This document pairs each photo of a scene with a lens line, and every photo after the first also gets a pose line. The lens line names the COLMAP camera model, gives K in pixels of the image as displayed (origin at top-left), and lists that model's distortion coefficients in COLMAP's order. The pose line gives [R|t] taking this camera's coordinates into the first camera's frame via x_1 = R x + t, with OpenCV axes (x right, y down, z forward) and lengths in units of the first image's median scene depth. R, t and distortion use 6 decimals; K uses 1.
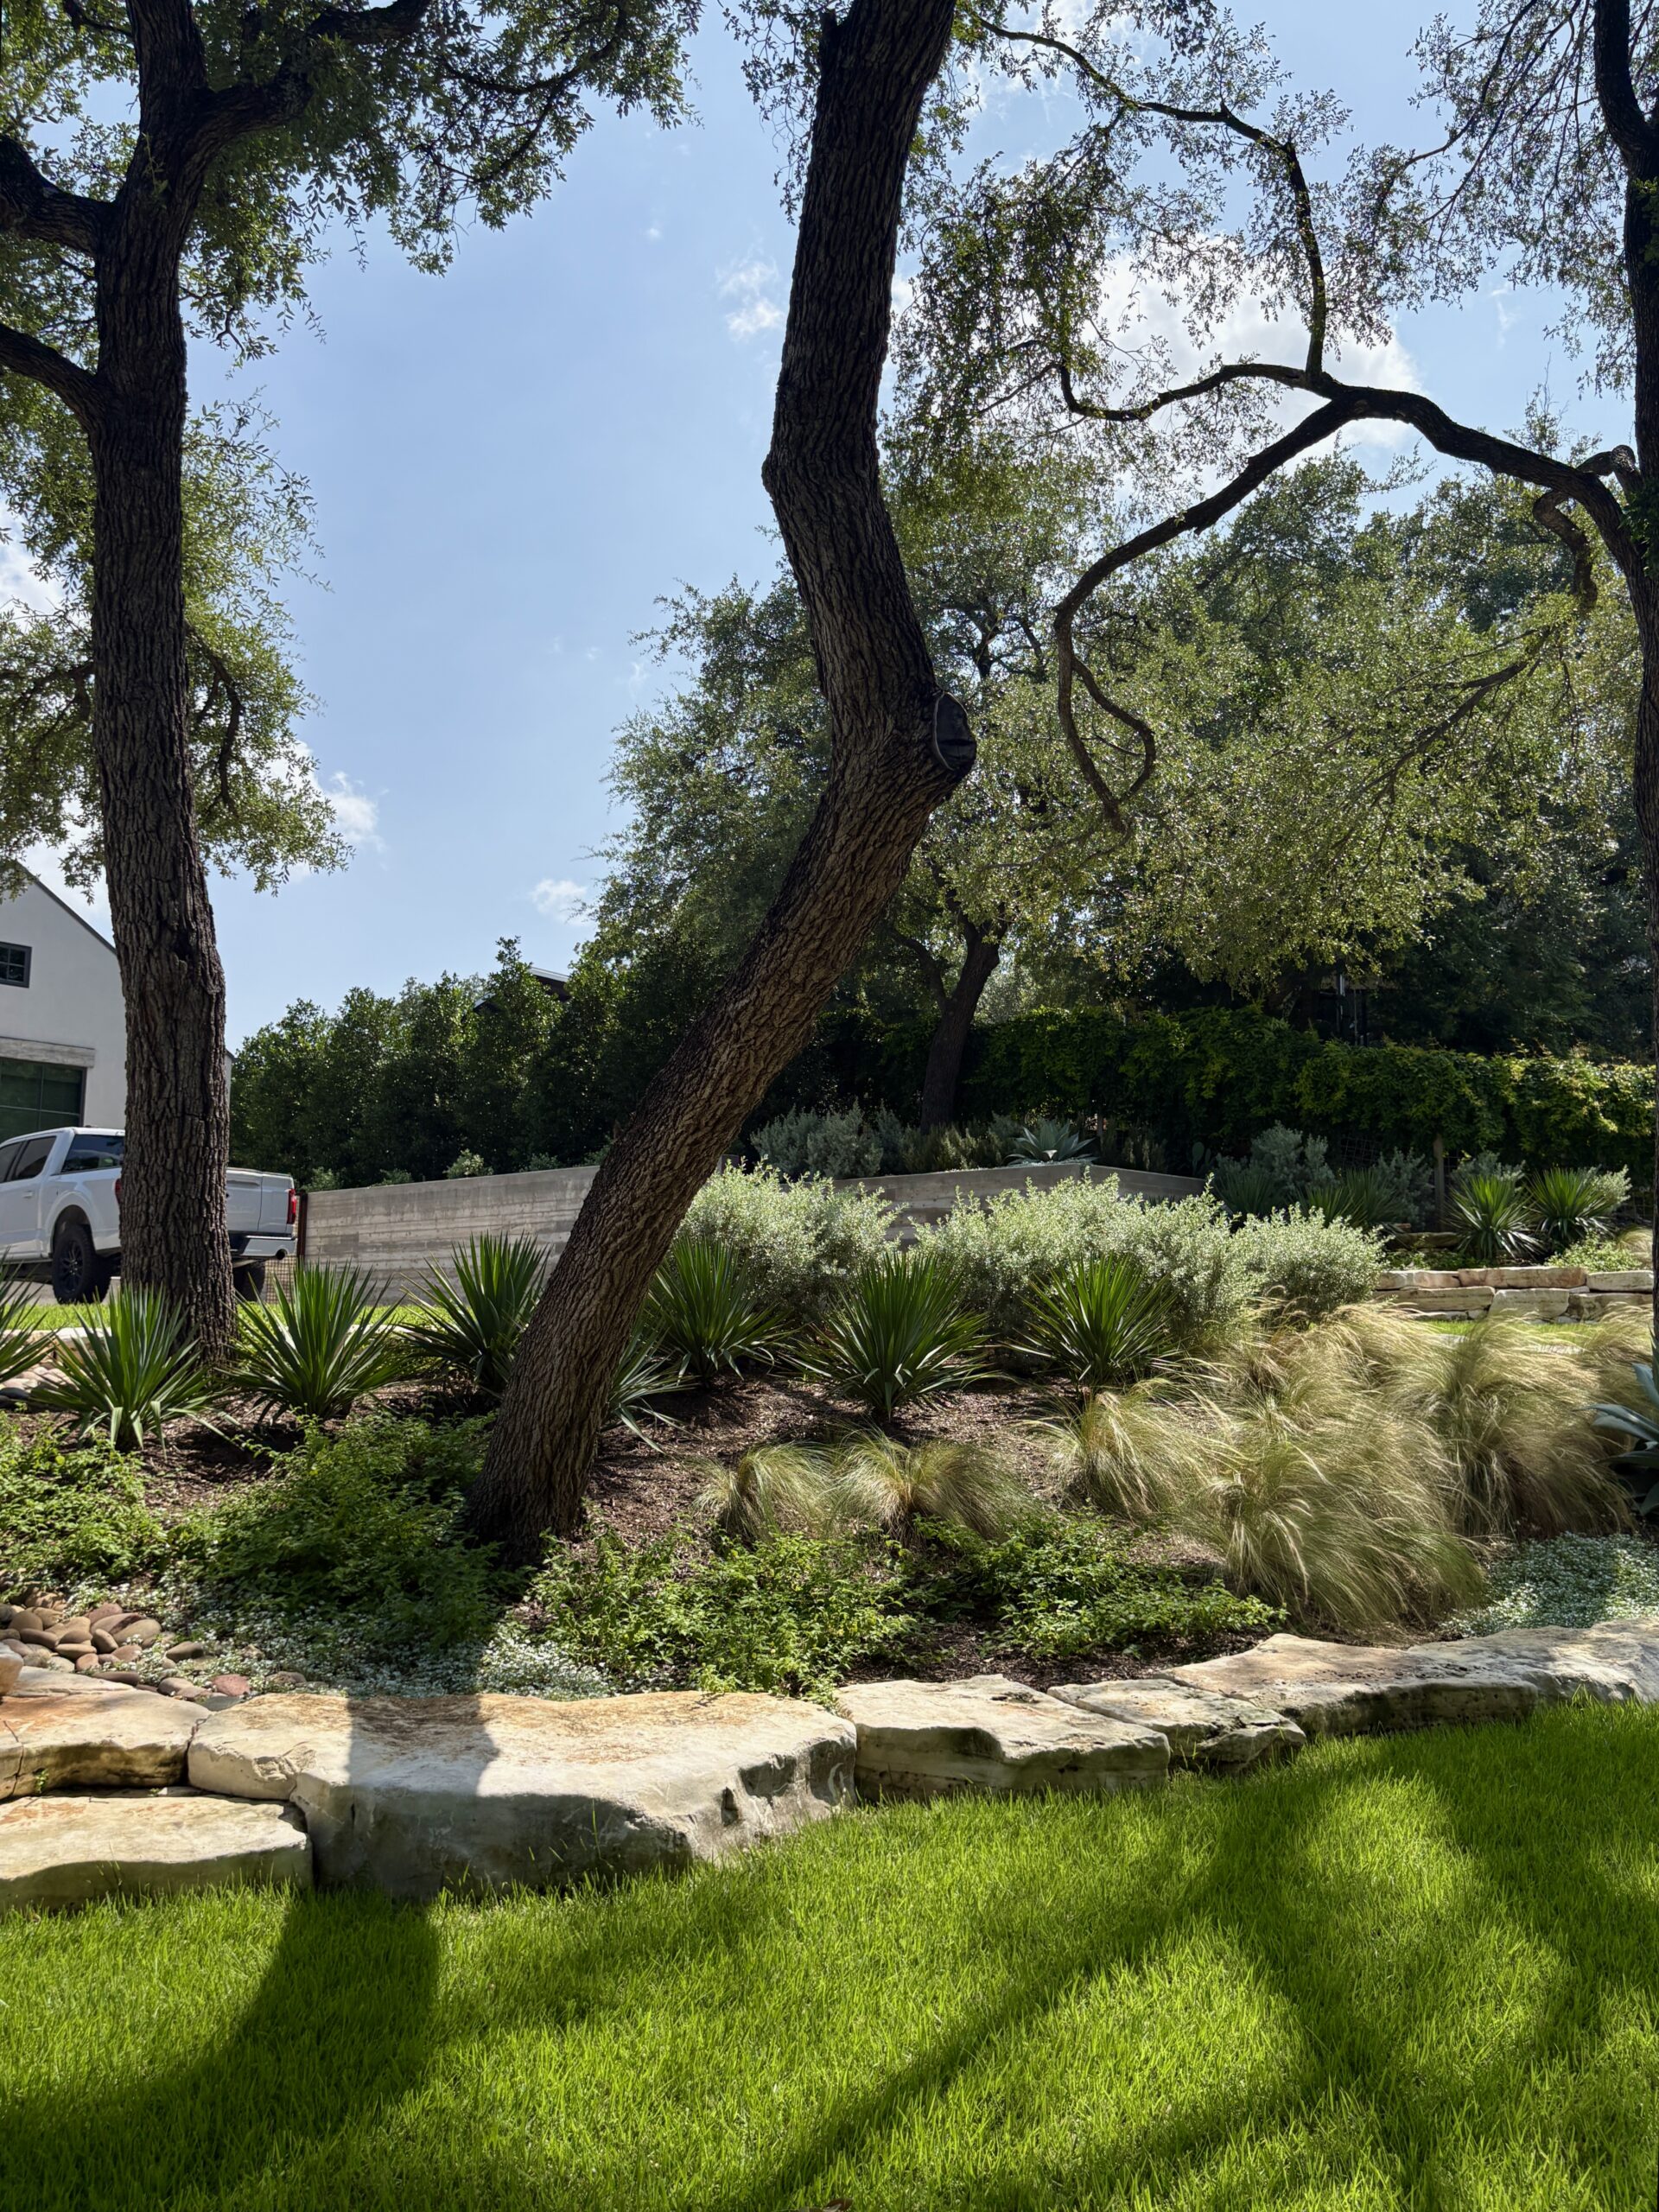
lens RADIAL K [[1730.1, 0, 829.5], [0, 1730.1, 1106.0], [0, 0, 1]] dist [0.031104, -0.005138]
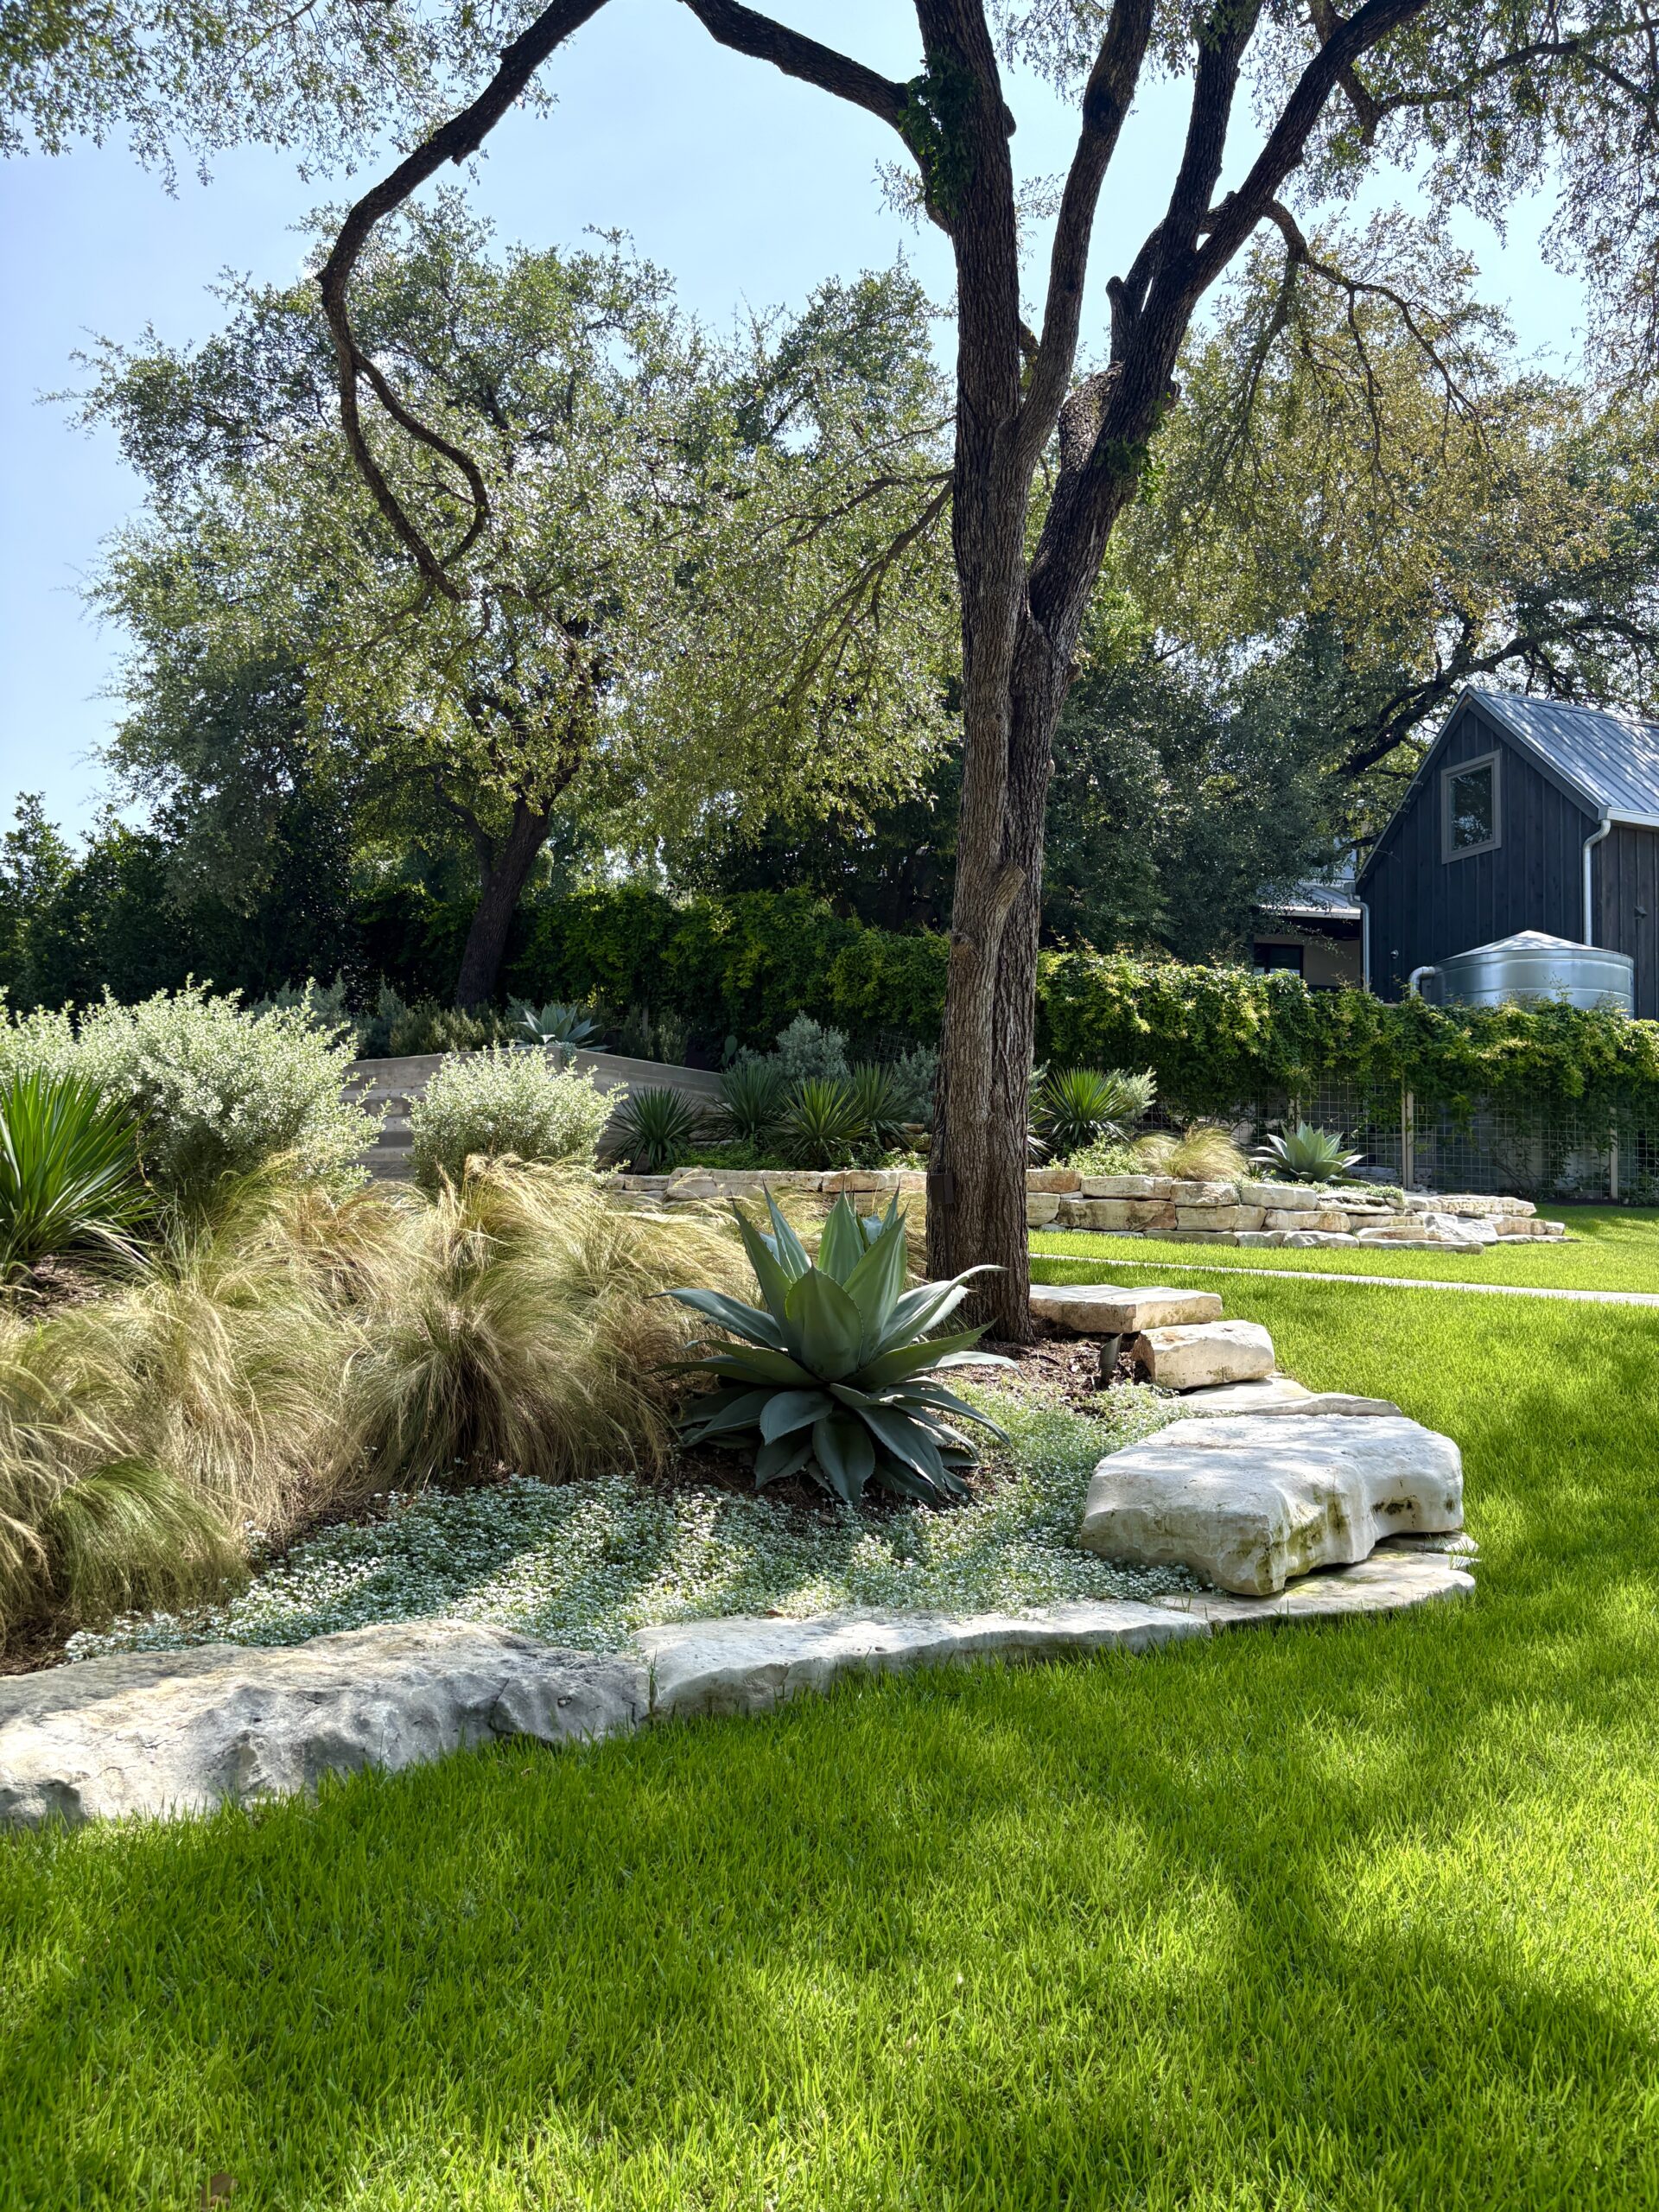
lens RADIAL K [[1645.5, 0, 829.5], [0, 1645.5, 1106.0], [0, 0, 1]] dist [0.066658, -0.002451]
pose [[0.992510, 0.029663, 0.118506, 0.177130], [-0.033595, 0.998945, 0.031324, 0.031828], [-0.117451, -0.035071, 0.992459, 0.141821]]
